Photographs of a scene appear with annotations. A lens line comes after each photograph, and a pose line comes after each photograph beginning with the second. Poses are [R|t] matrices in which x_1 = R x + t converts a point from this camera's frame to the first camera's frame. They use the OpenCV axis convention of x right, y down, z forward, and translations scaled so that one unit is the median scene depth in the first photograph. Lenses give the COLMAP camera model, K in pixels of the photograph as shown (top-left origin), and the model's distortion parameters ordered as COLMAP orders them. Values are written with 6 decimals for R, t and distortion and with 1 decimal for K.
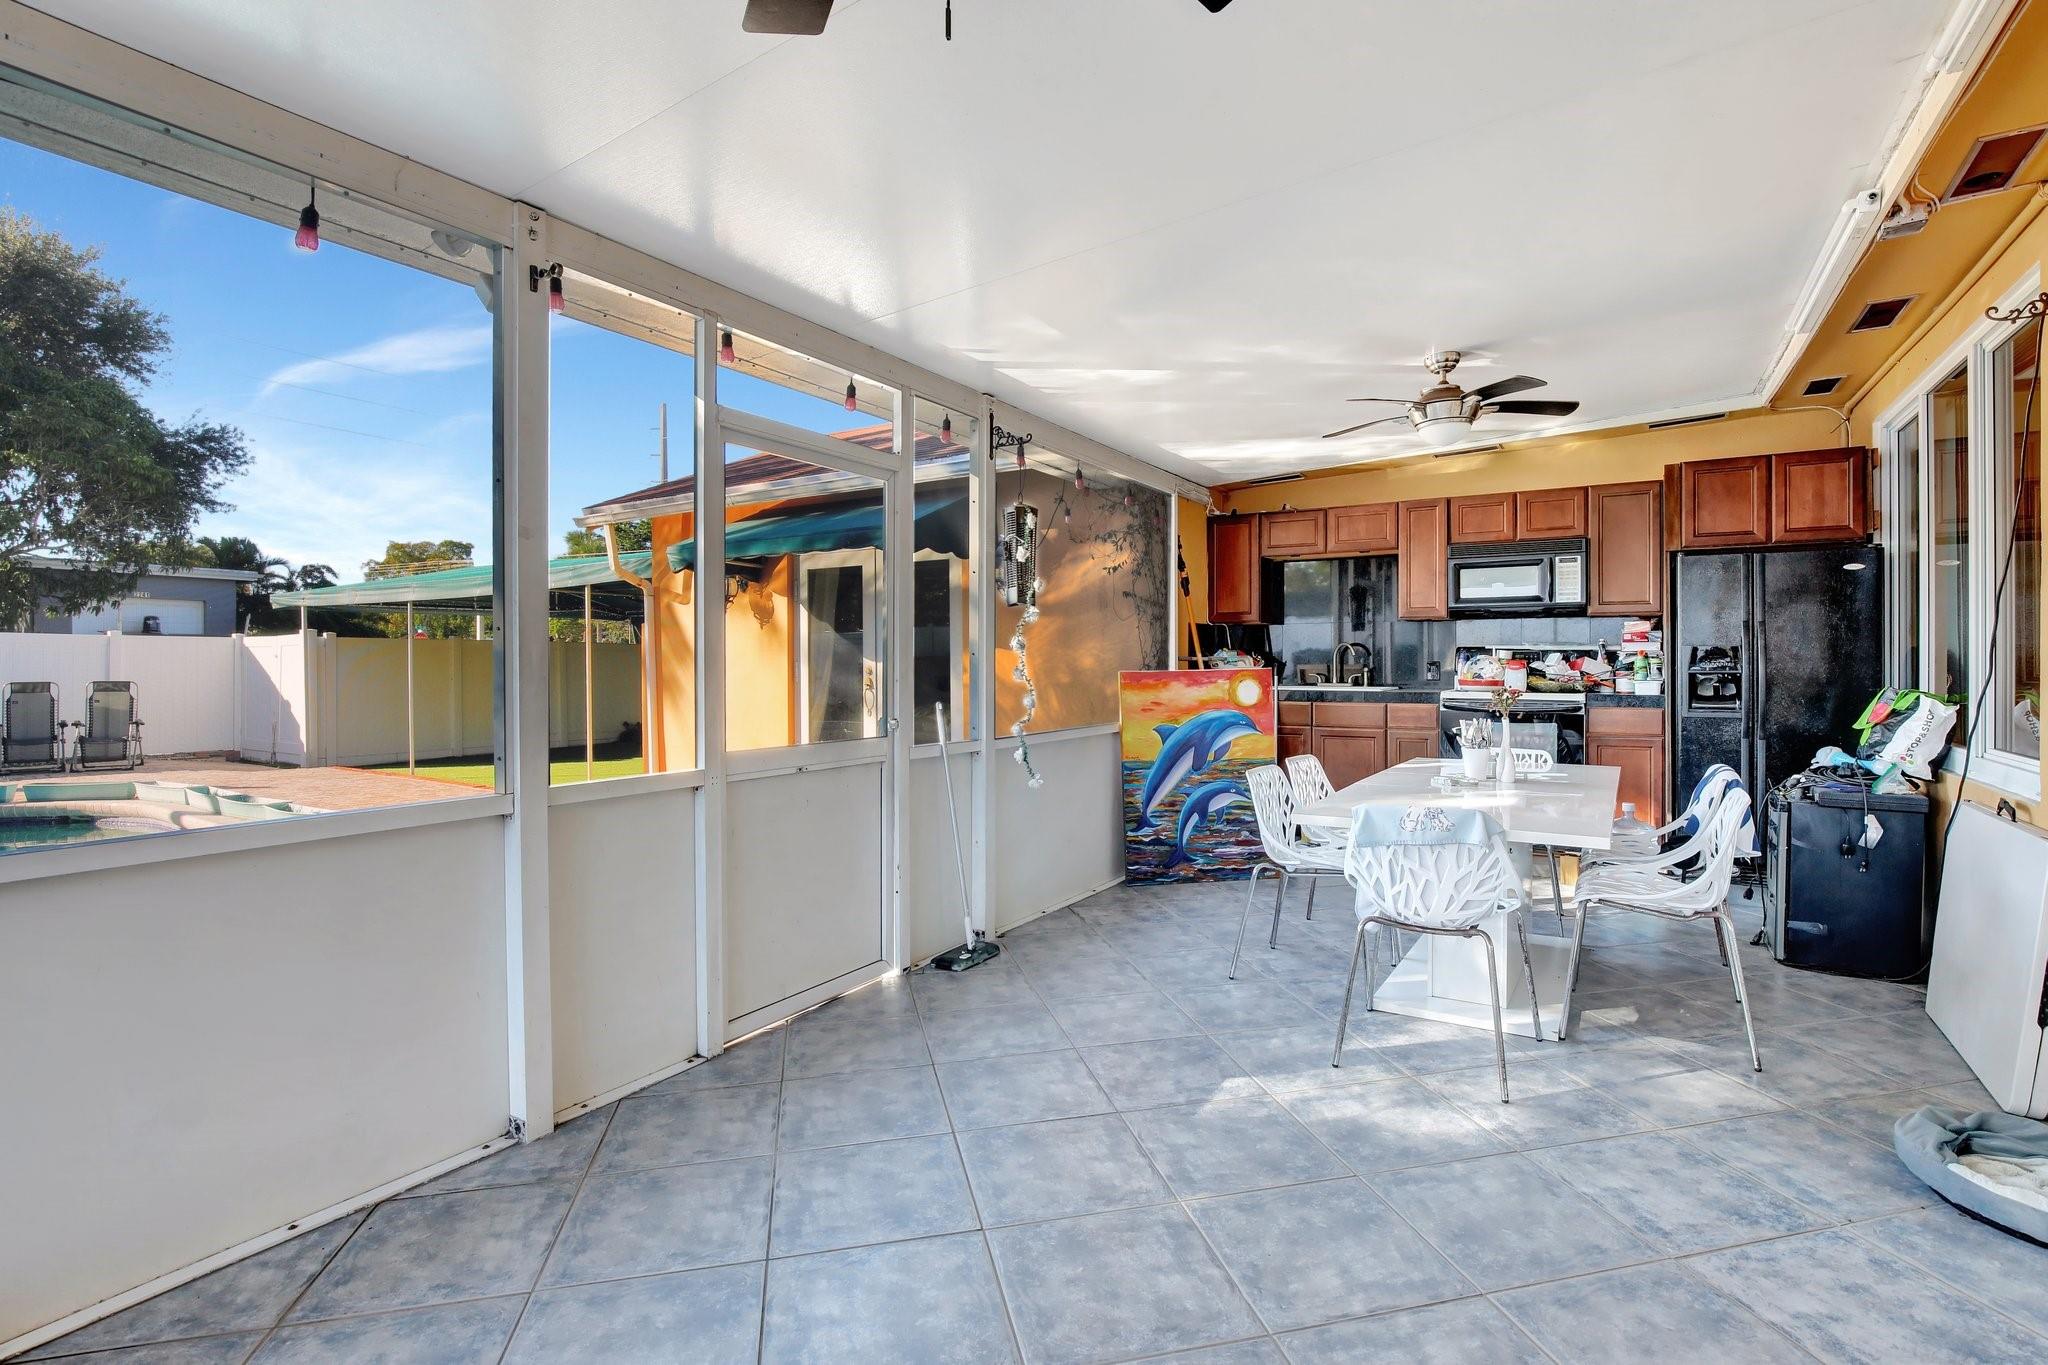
lens RADIAL K [[925.3, 0, 1044.1], [0, 925.3, 660.9], [0, 0, 1]] dist [-0.024753, 0.000490]
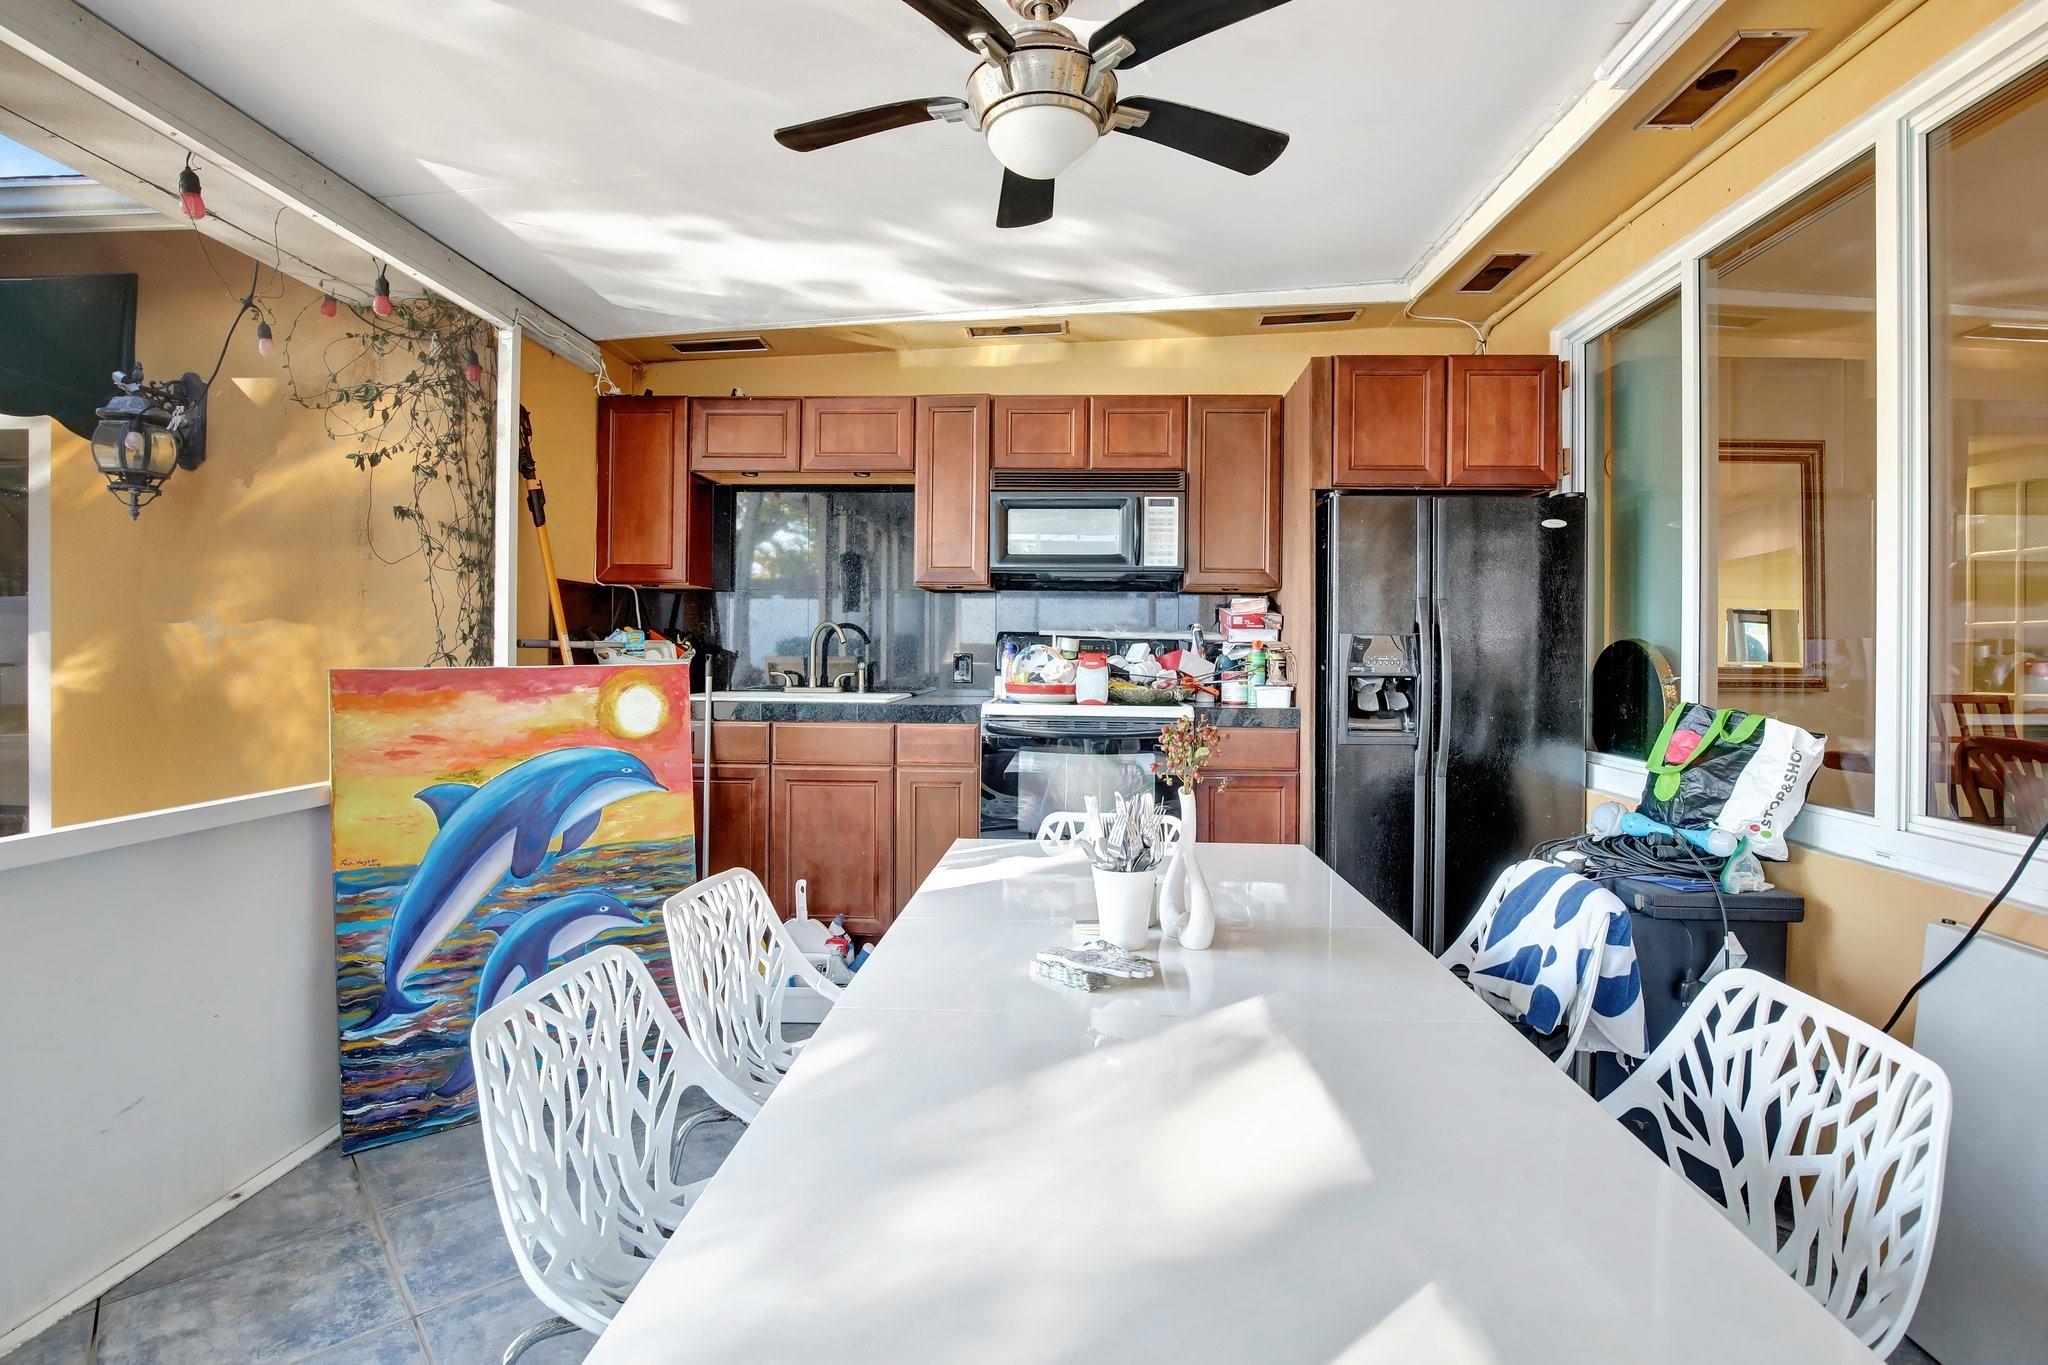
lens RADIAL K [[925.3, 0, 1044.1], [0, 925.3, 660.9], [0, 0, 1]] dist [-0.024753, 0.000490]
pose [[0.860614, 0.006463, 0.509217, 0.154547], [-0.011886, 0.999902, 0.007397, 0.000109], [-0.509120, -0.012419, 0.860606, 0.451972]]
